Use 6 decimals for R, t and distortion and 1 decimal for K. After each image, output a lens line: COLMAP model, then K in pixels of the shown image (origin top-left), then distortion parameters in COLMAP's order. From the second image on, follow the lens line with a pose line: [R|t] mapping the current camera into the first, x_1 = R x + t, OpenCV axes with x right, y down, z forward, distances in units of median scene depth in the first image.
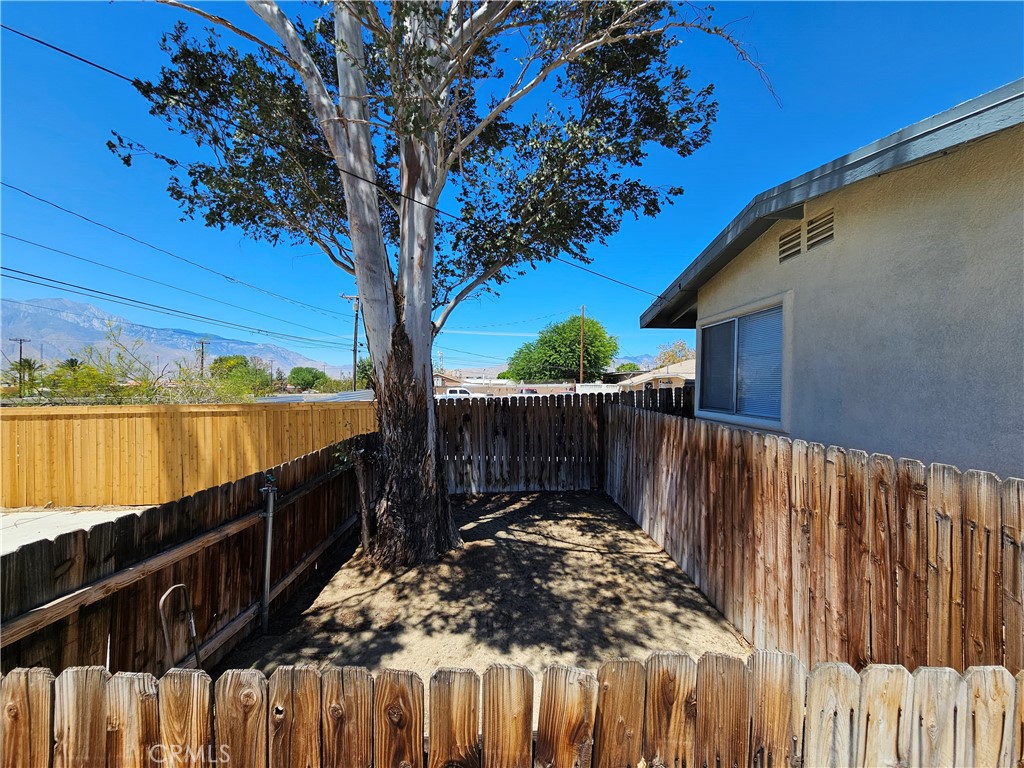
lens RADIAL K [[415.8, 0, 504.7], [0, 415.8, 385.0], [0, 0, 1]] dist [-0.003914, 0.000171]
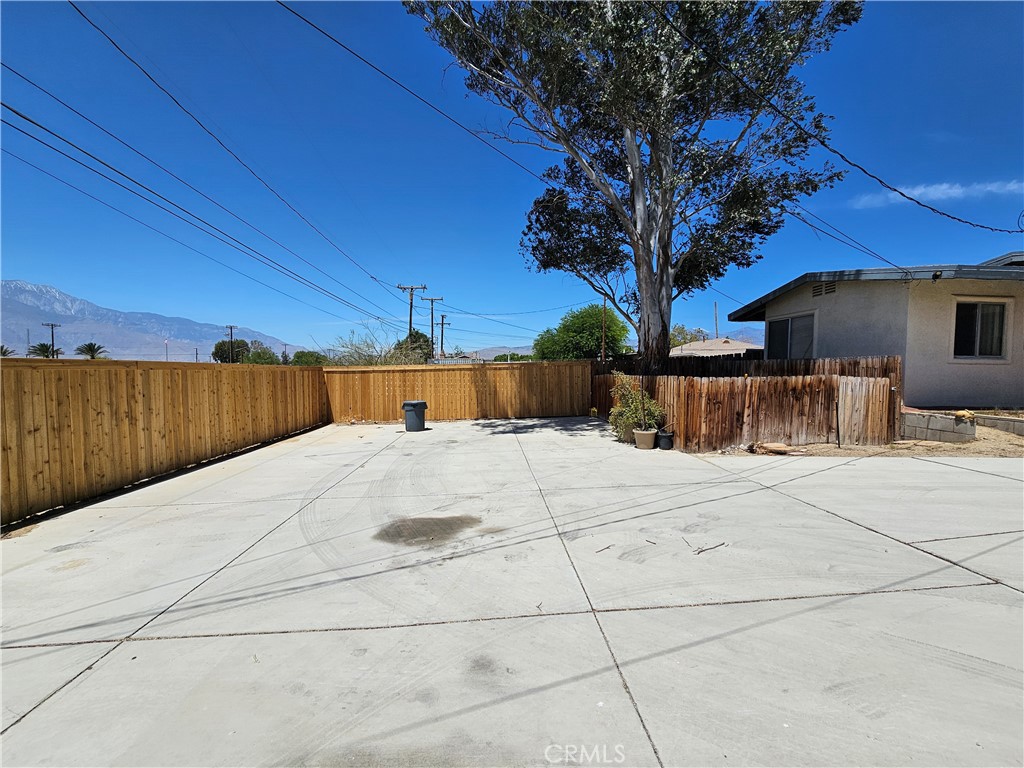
lens RADIAL K [[415.8, 0, 508.3], [0, 415.8, 385.0], [0, 0, 1]] dist [-0.003914, 0.000171]
pose [[0.998721, -0.006342, 0.050154, -1.087496], [0.004518, 0.999327, 0.036409, 0.113053], [-0.050351, -0.036135, 0.998078, -1.192649]]
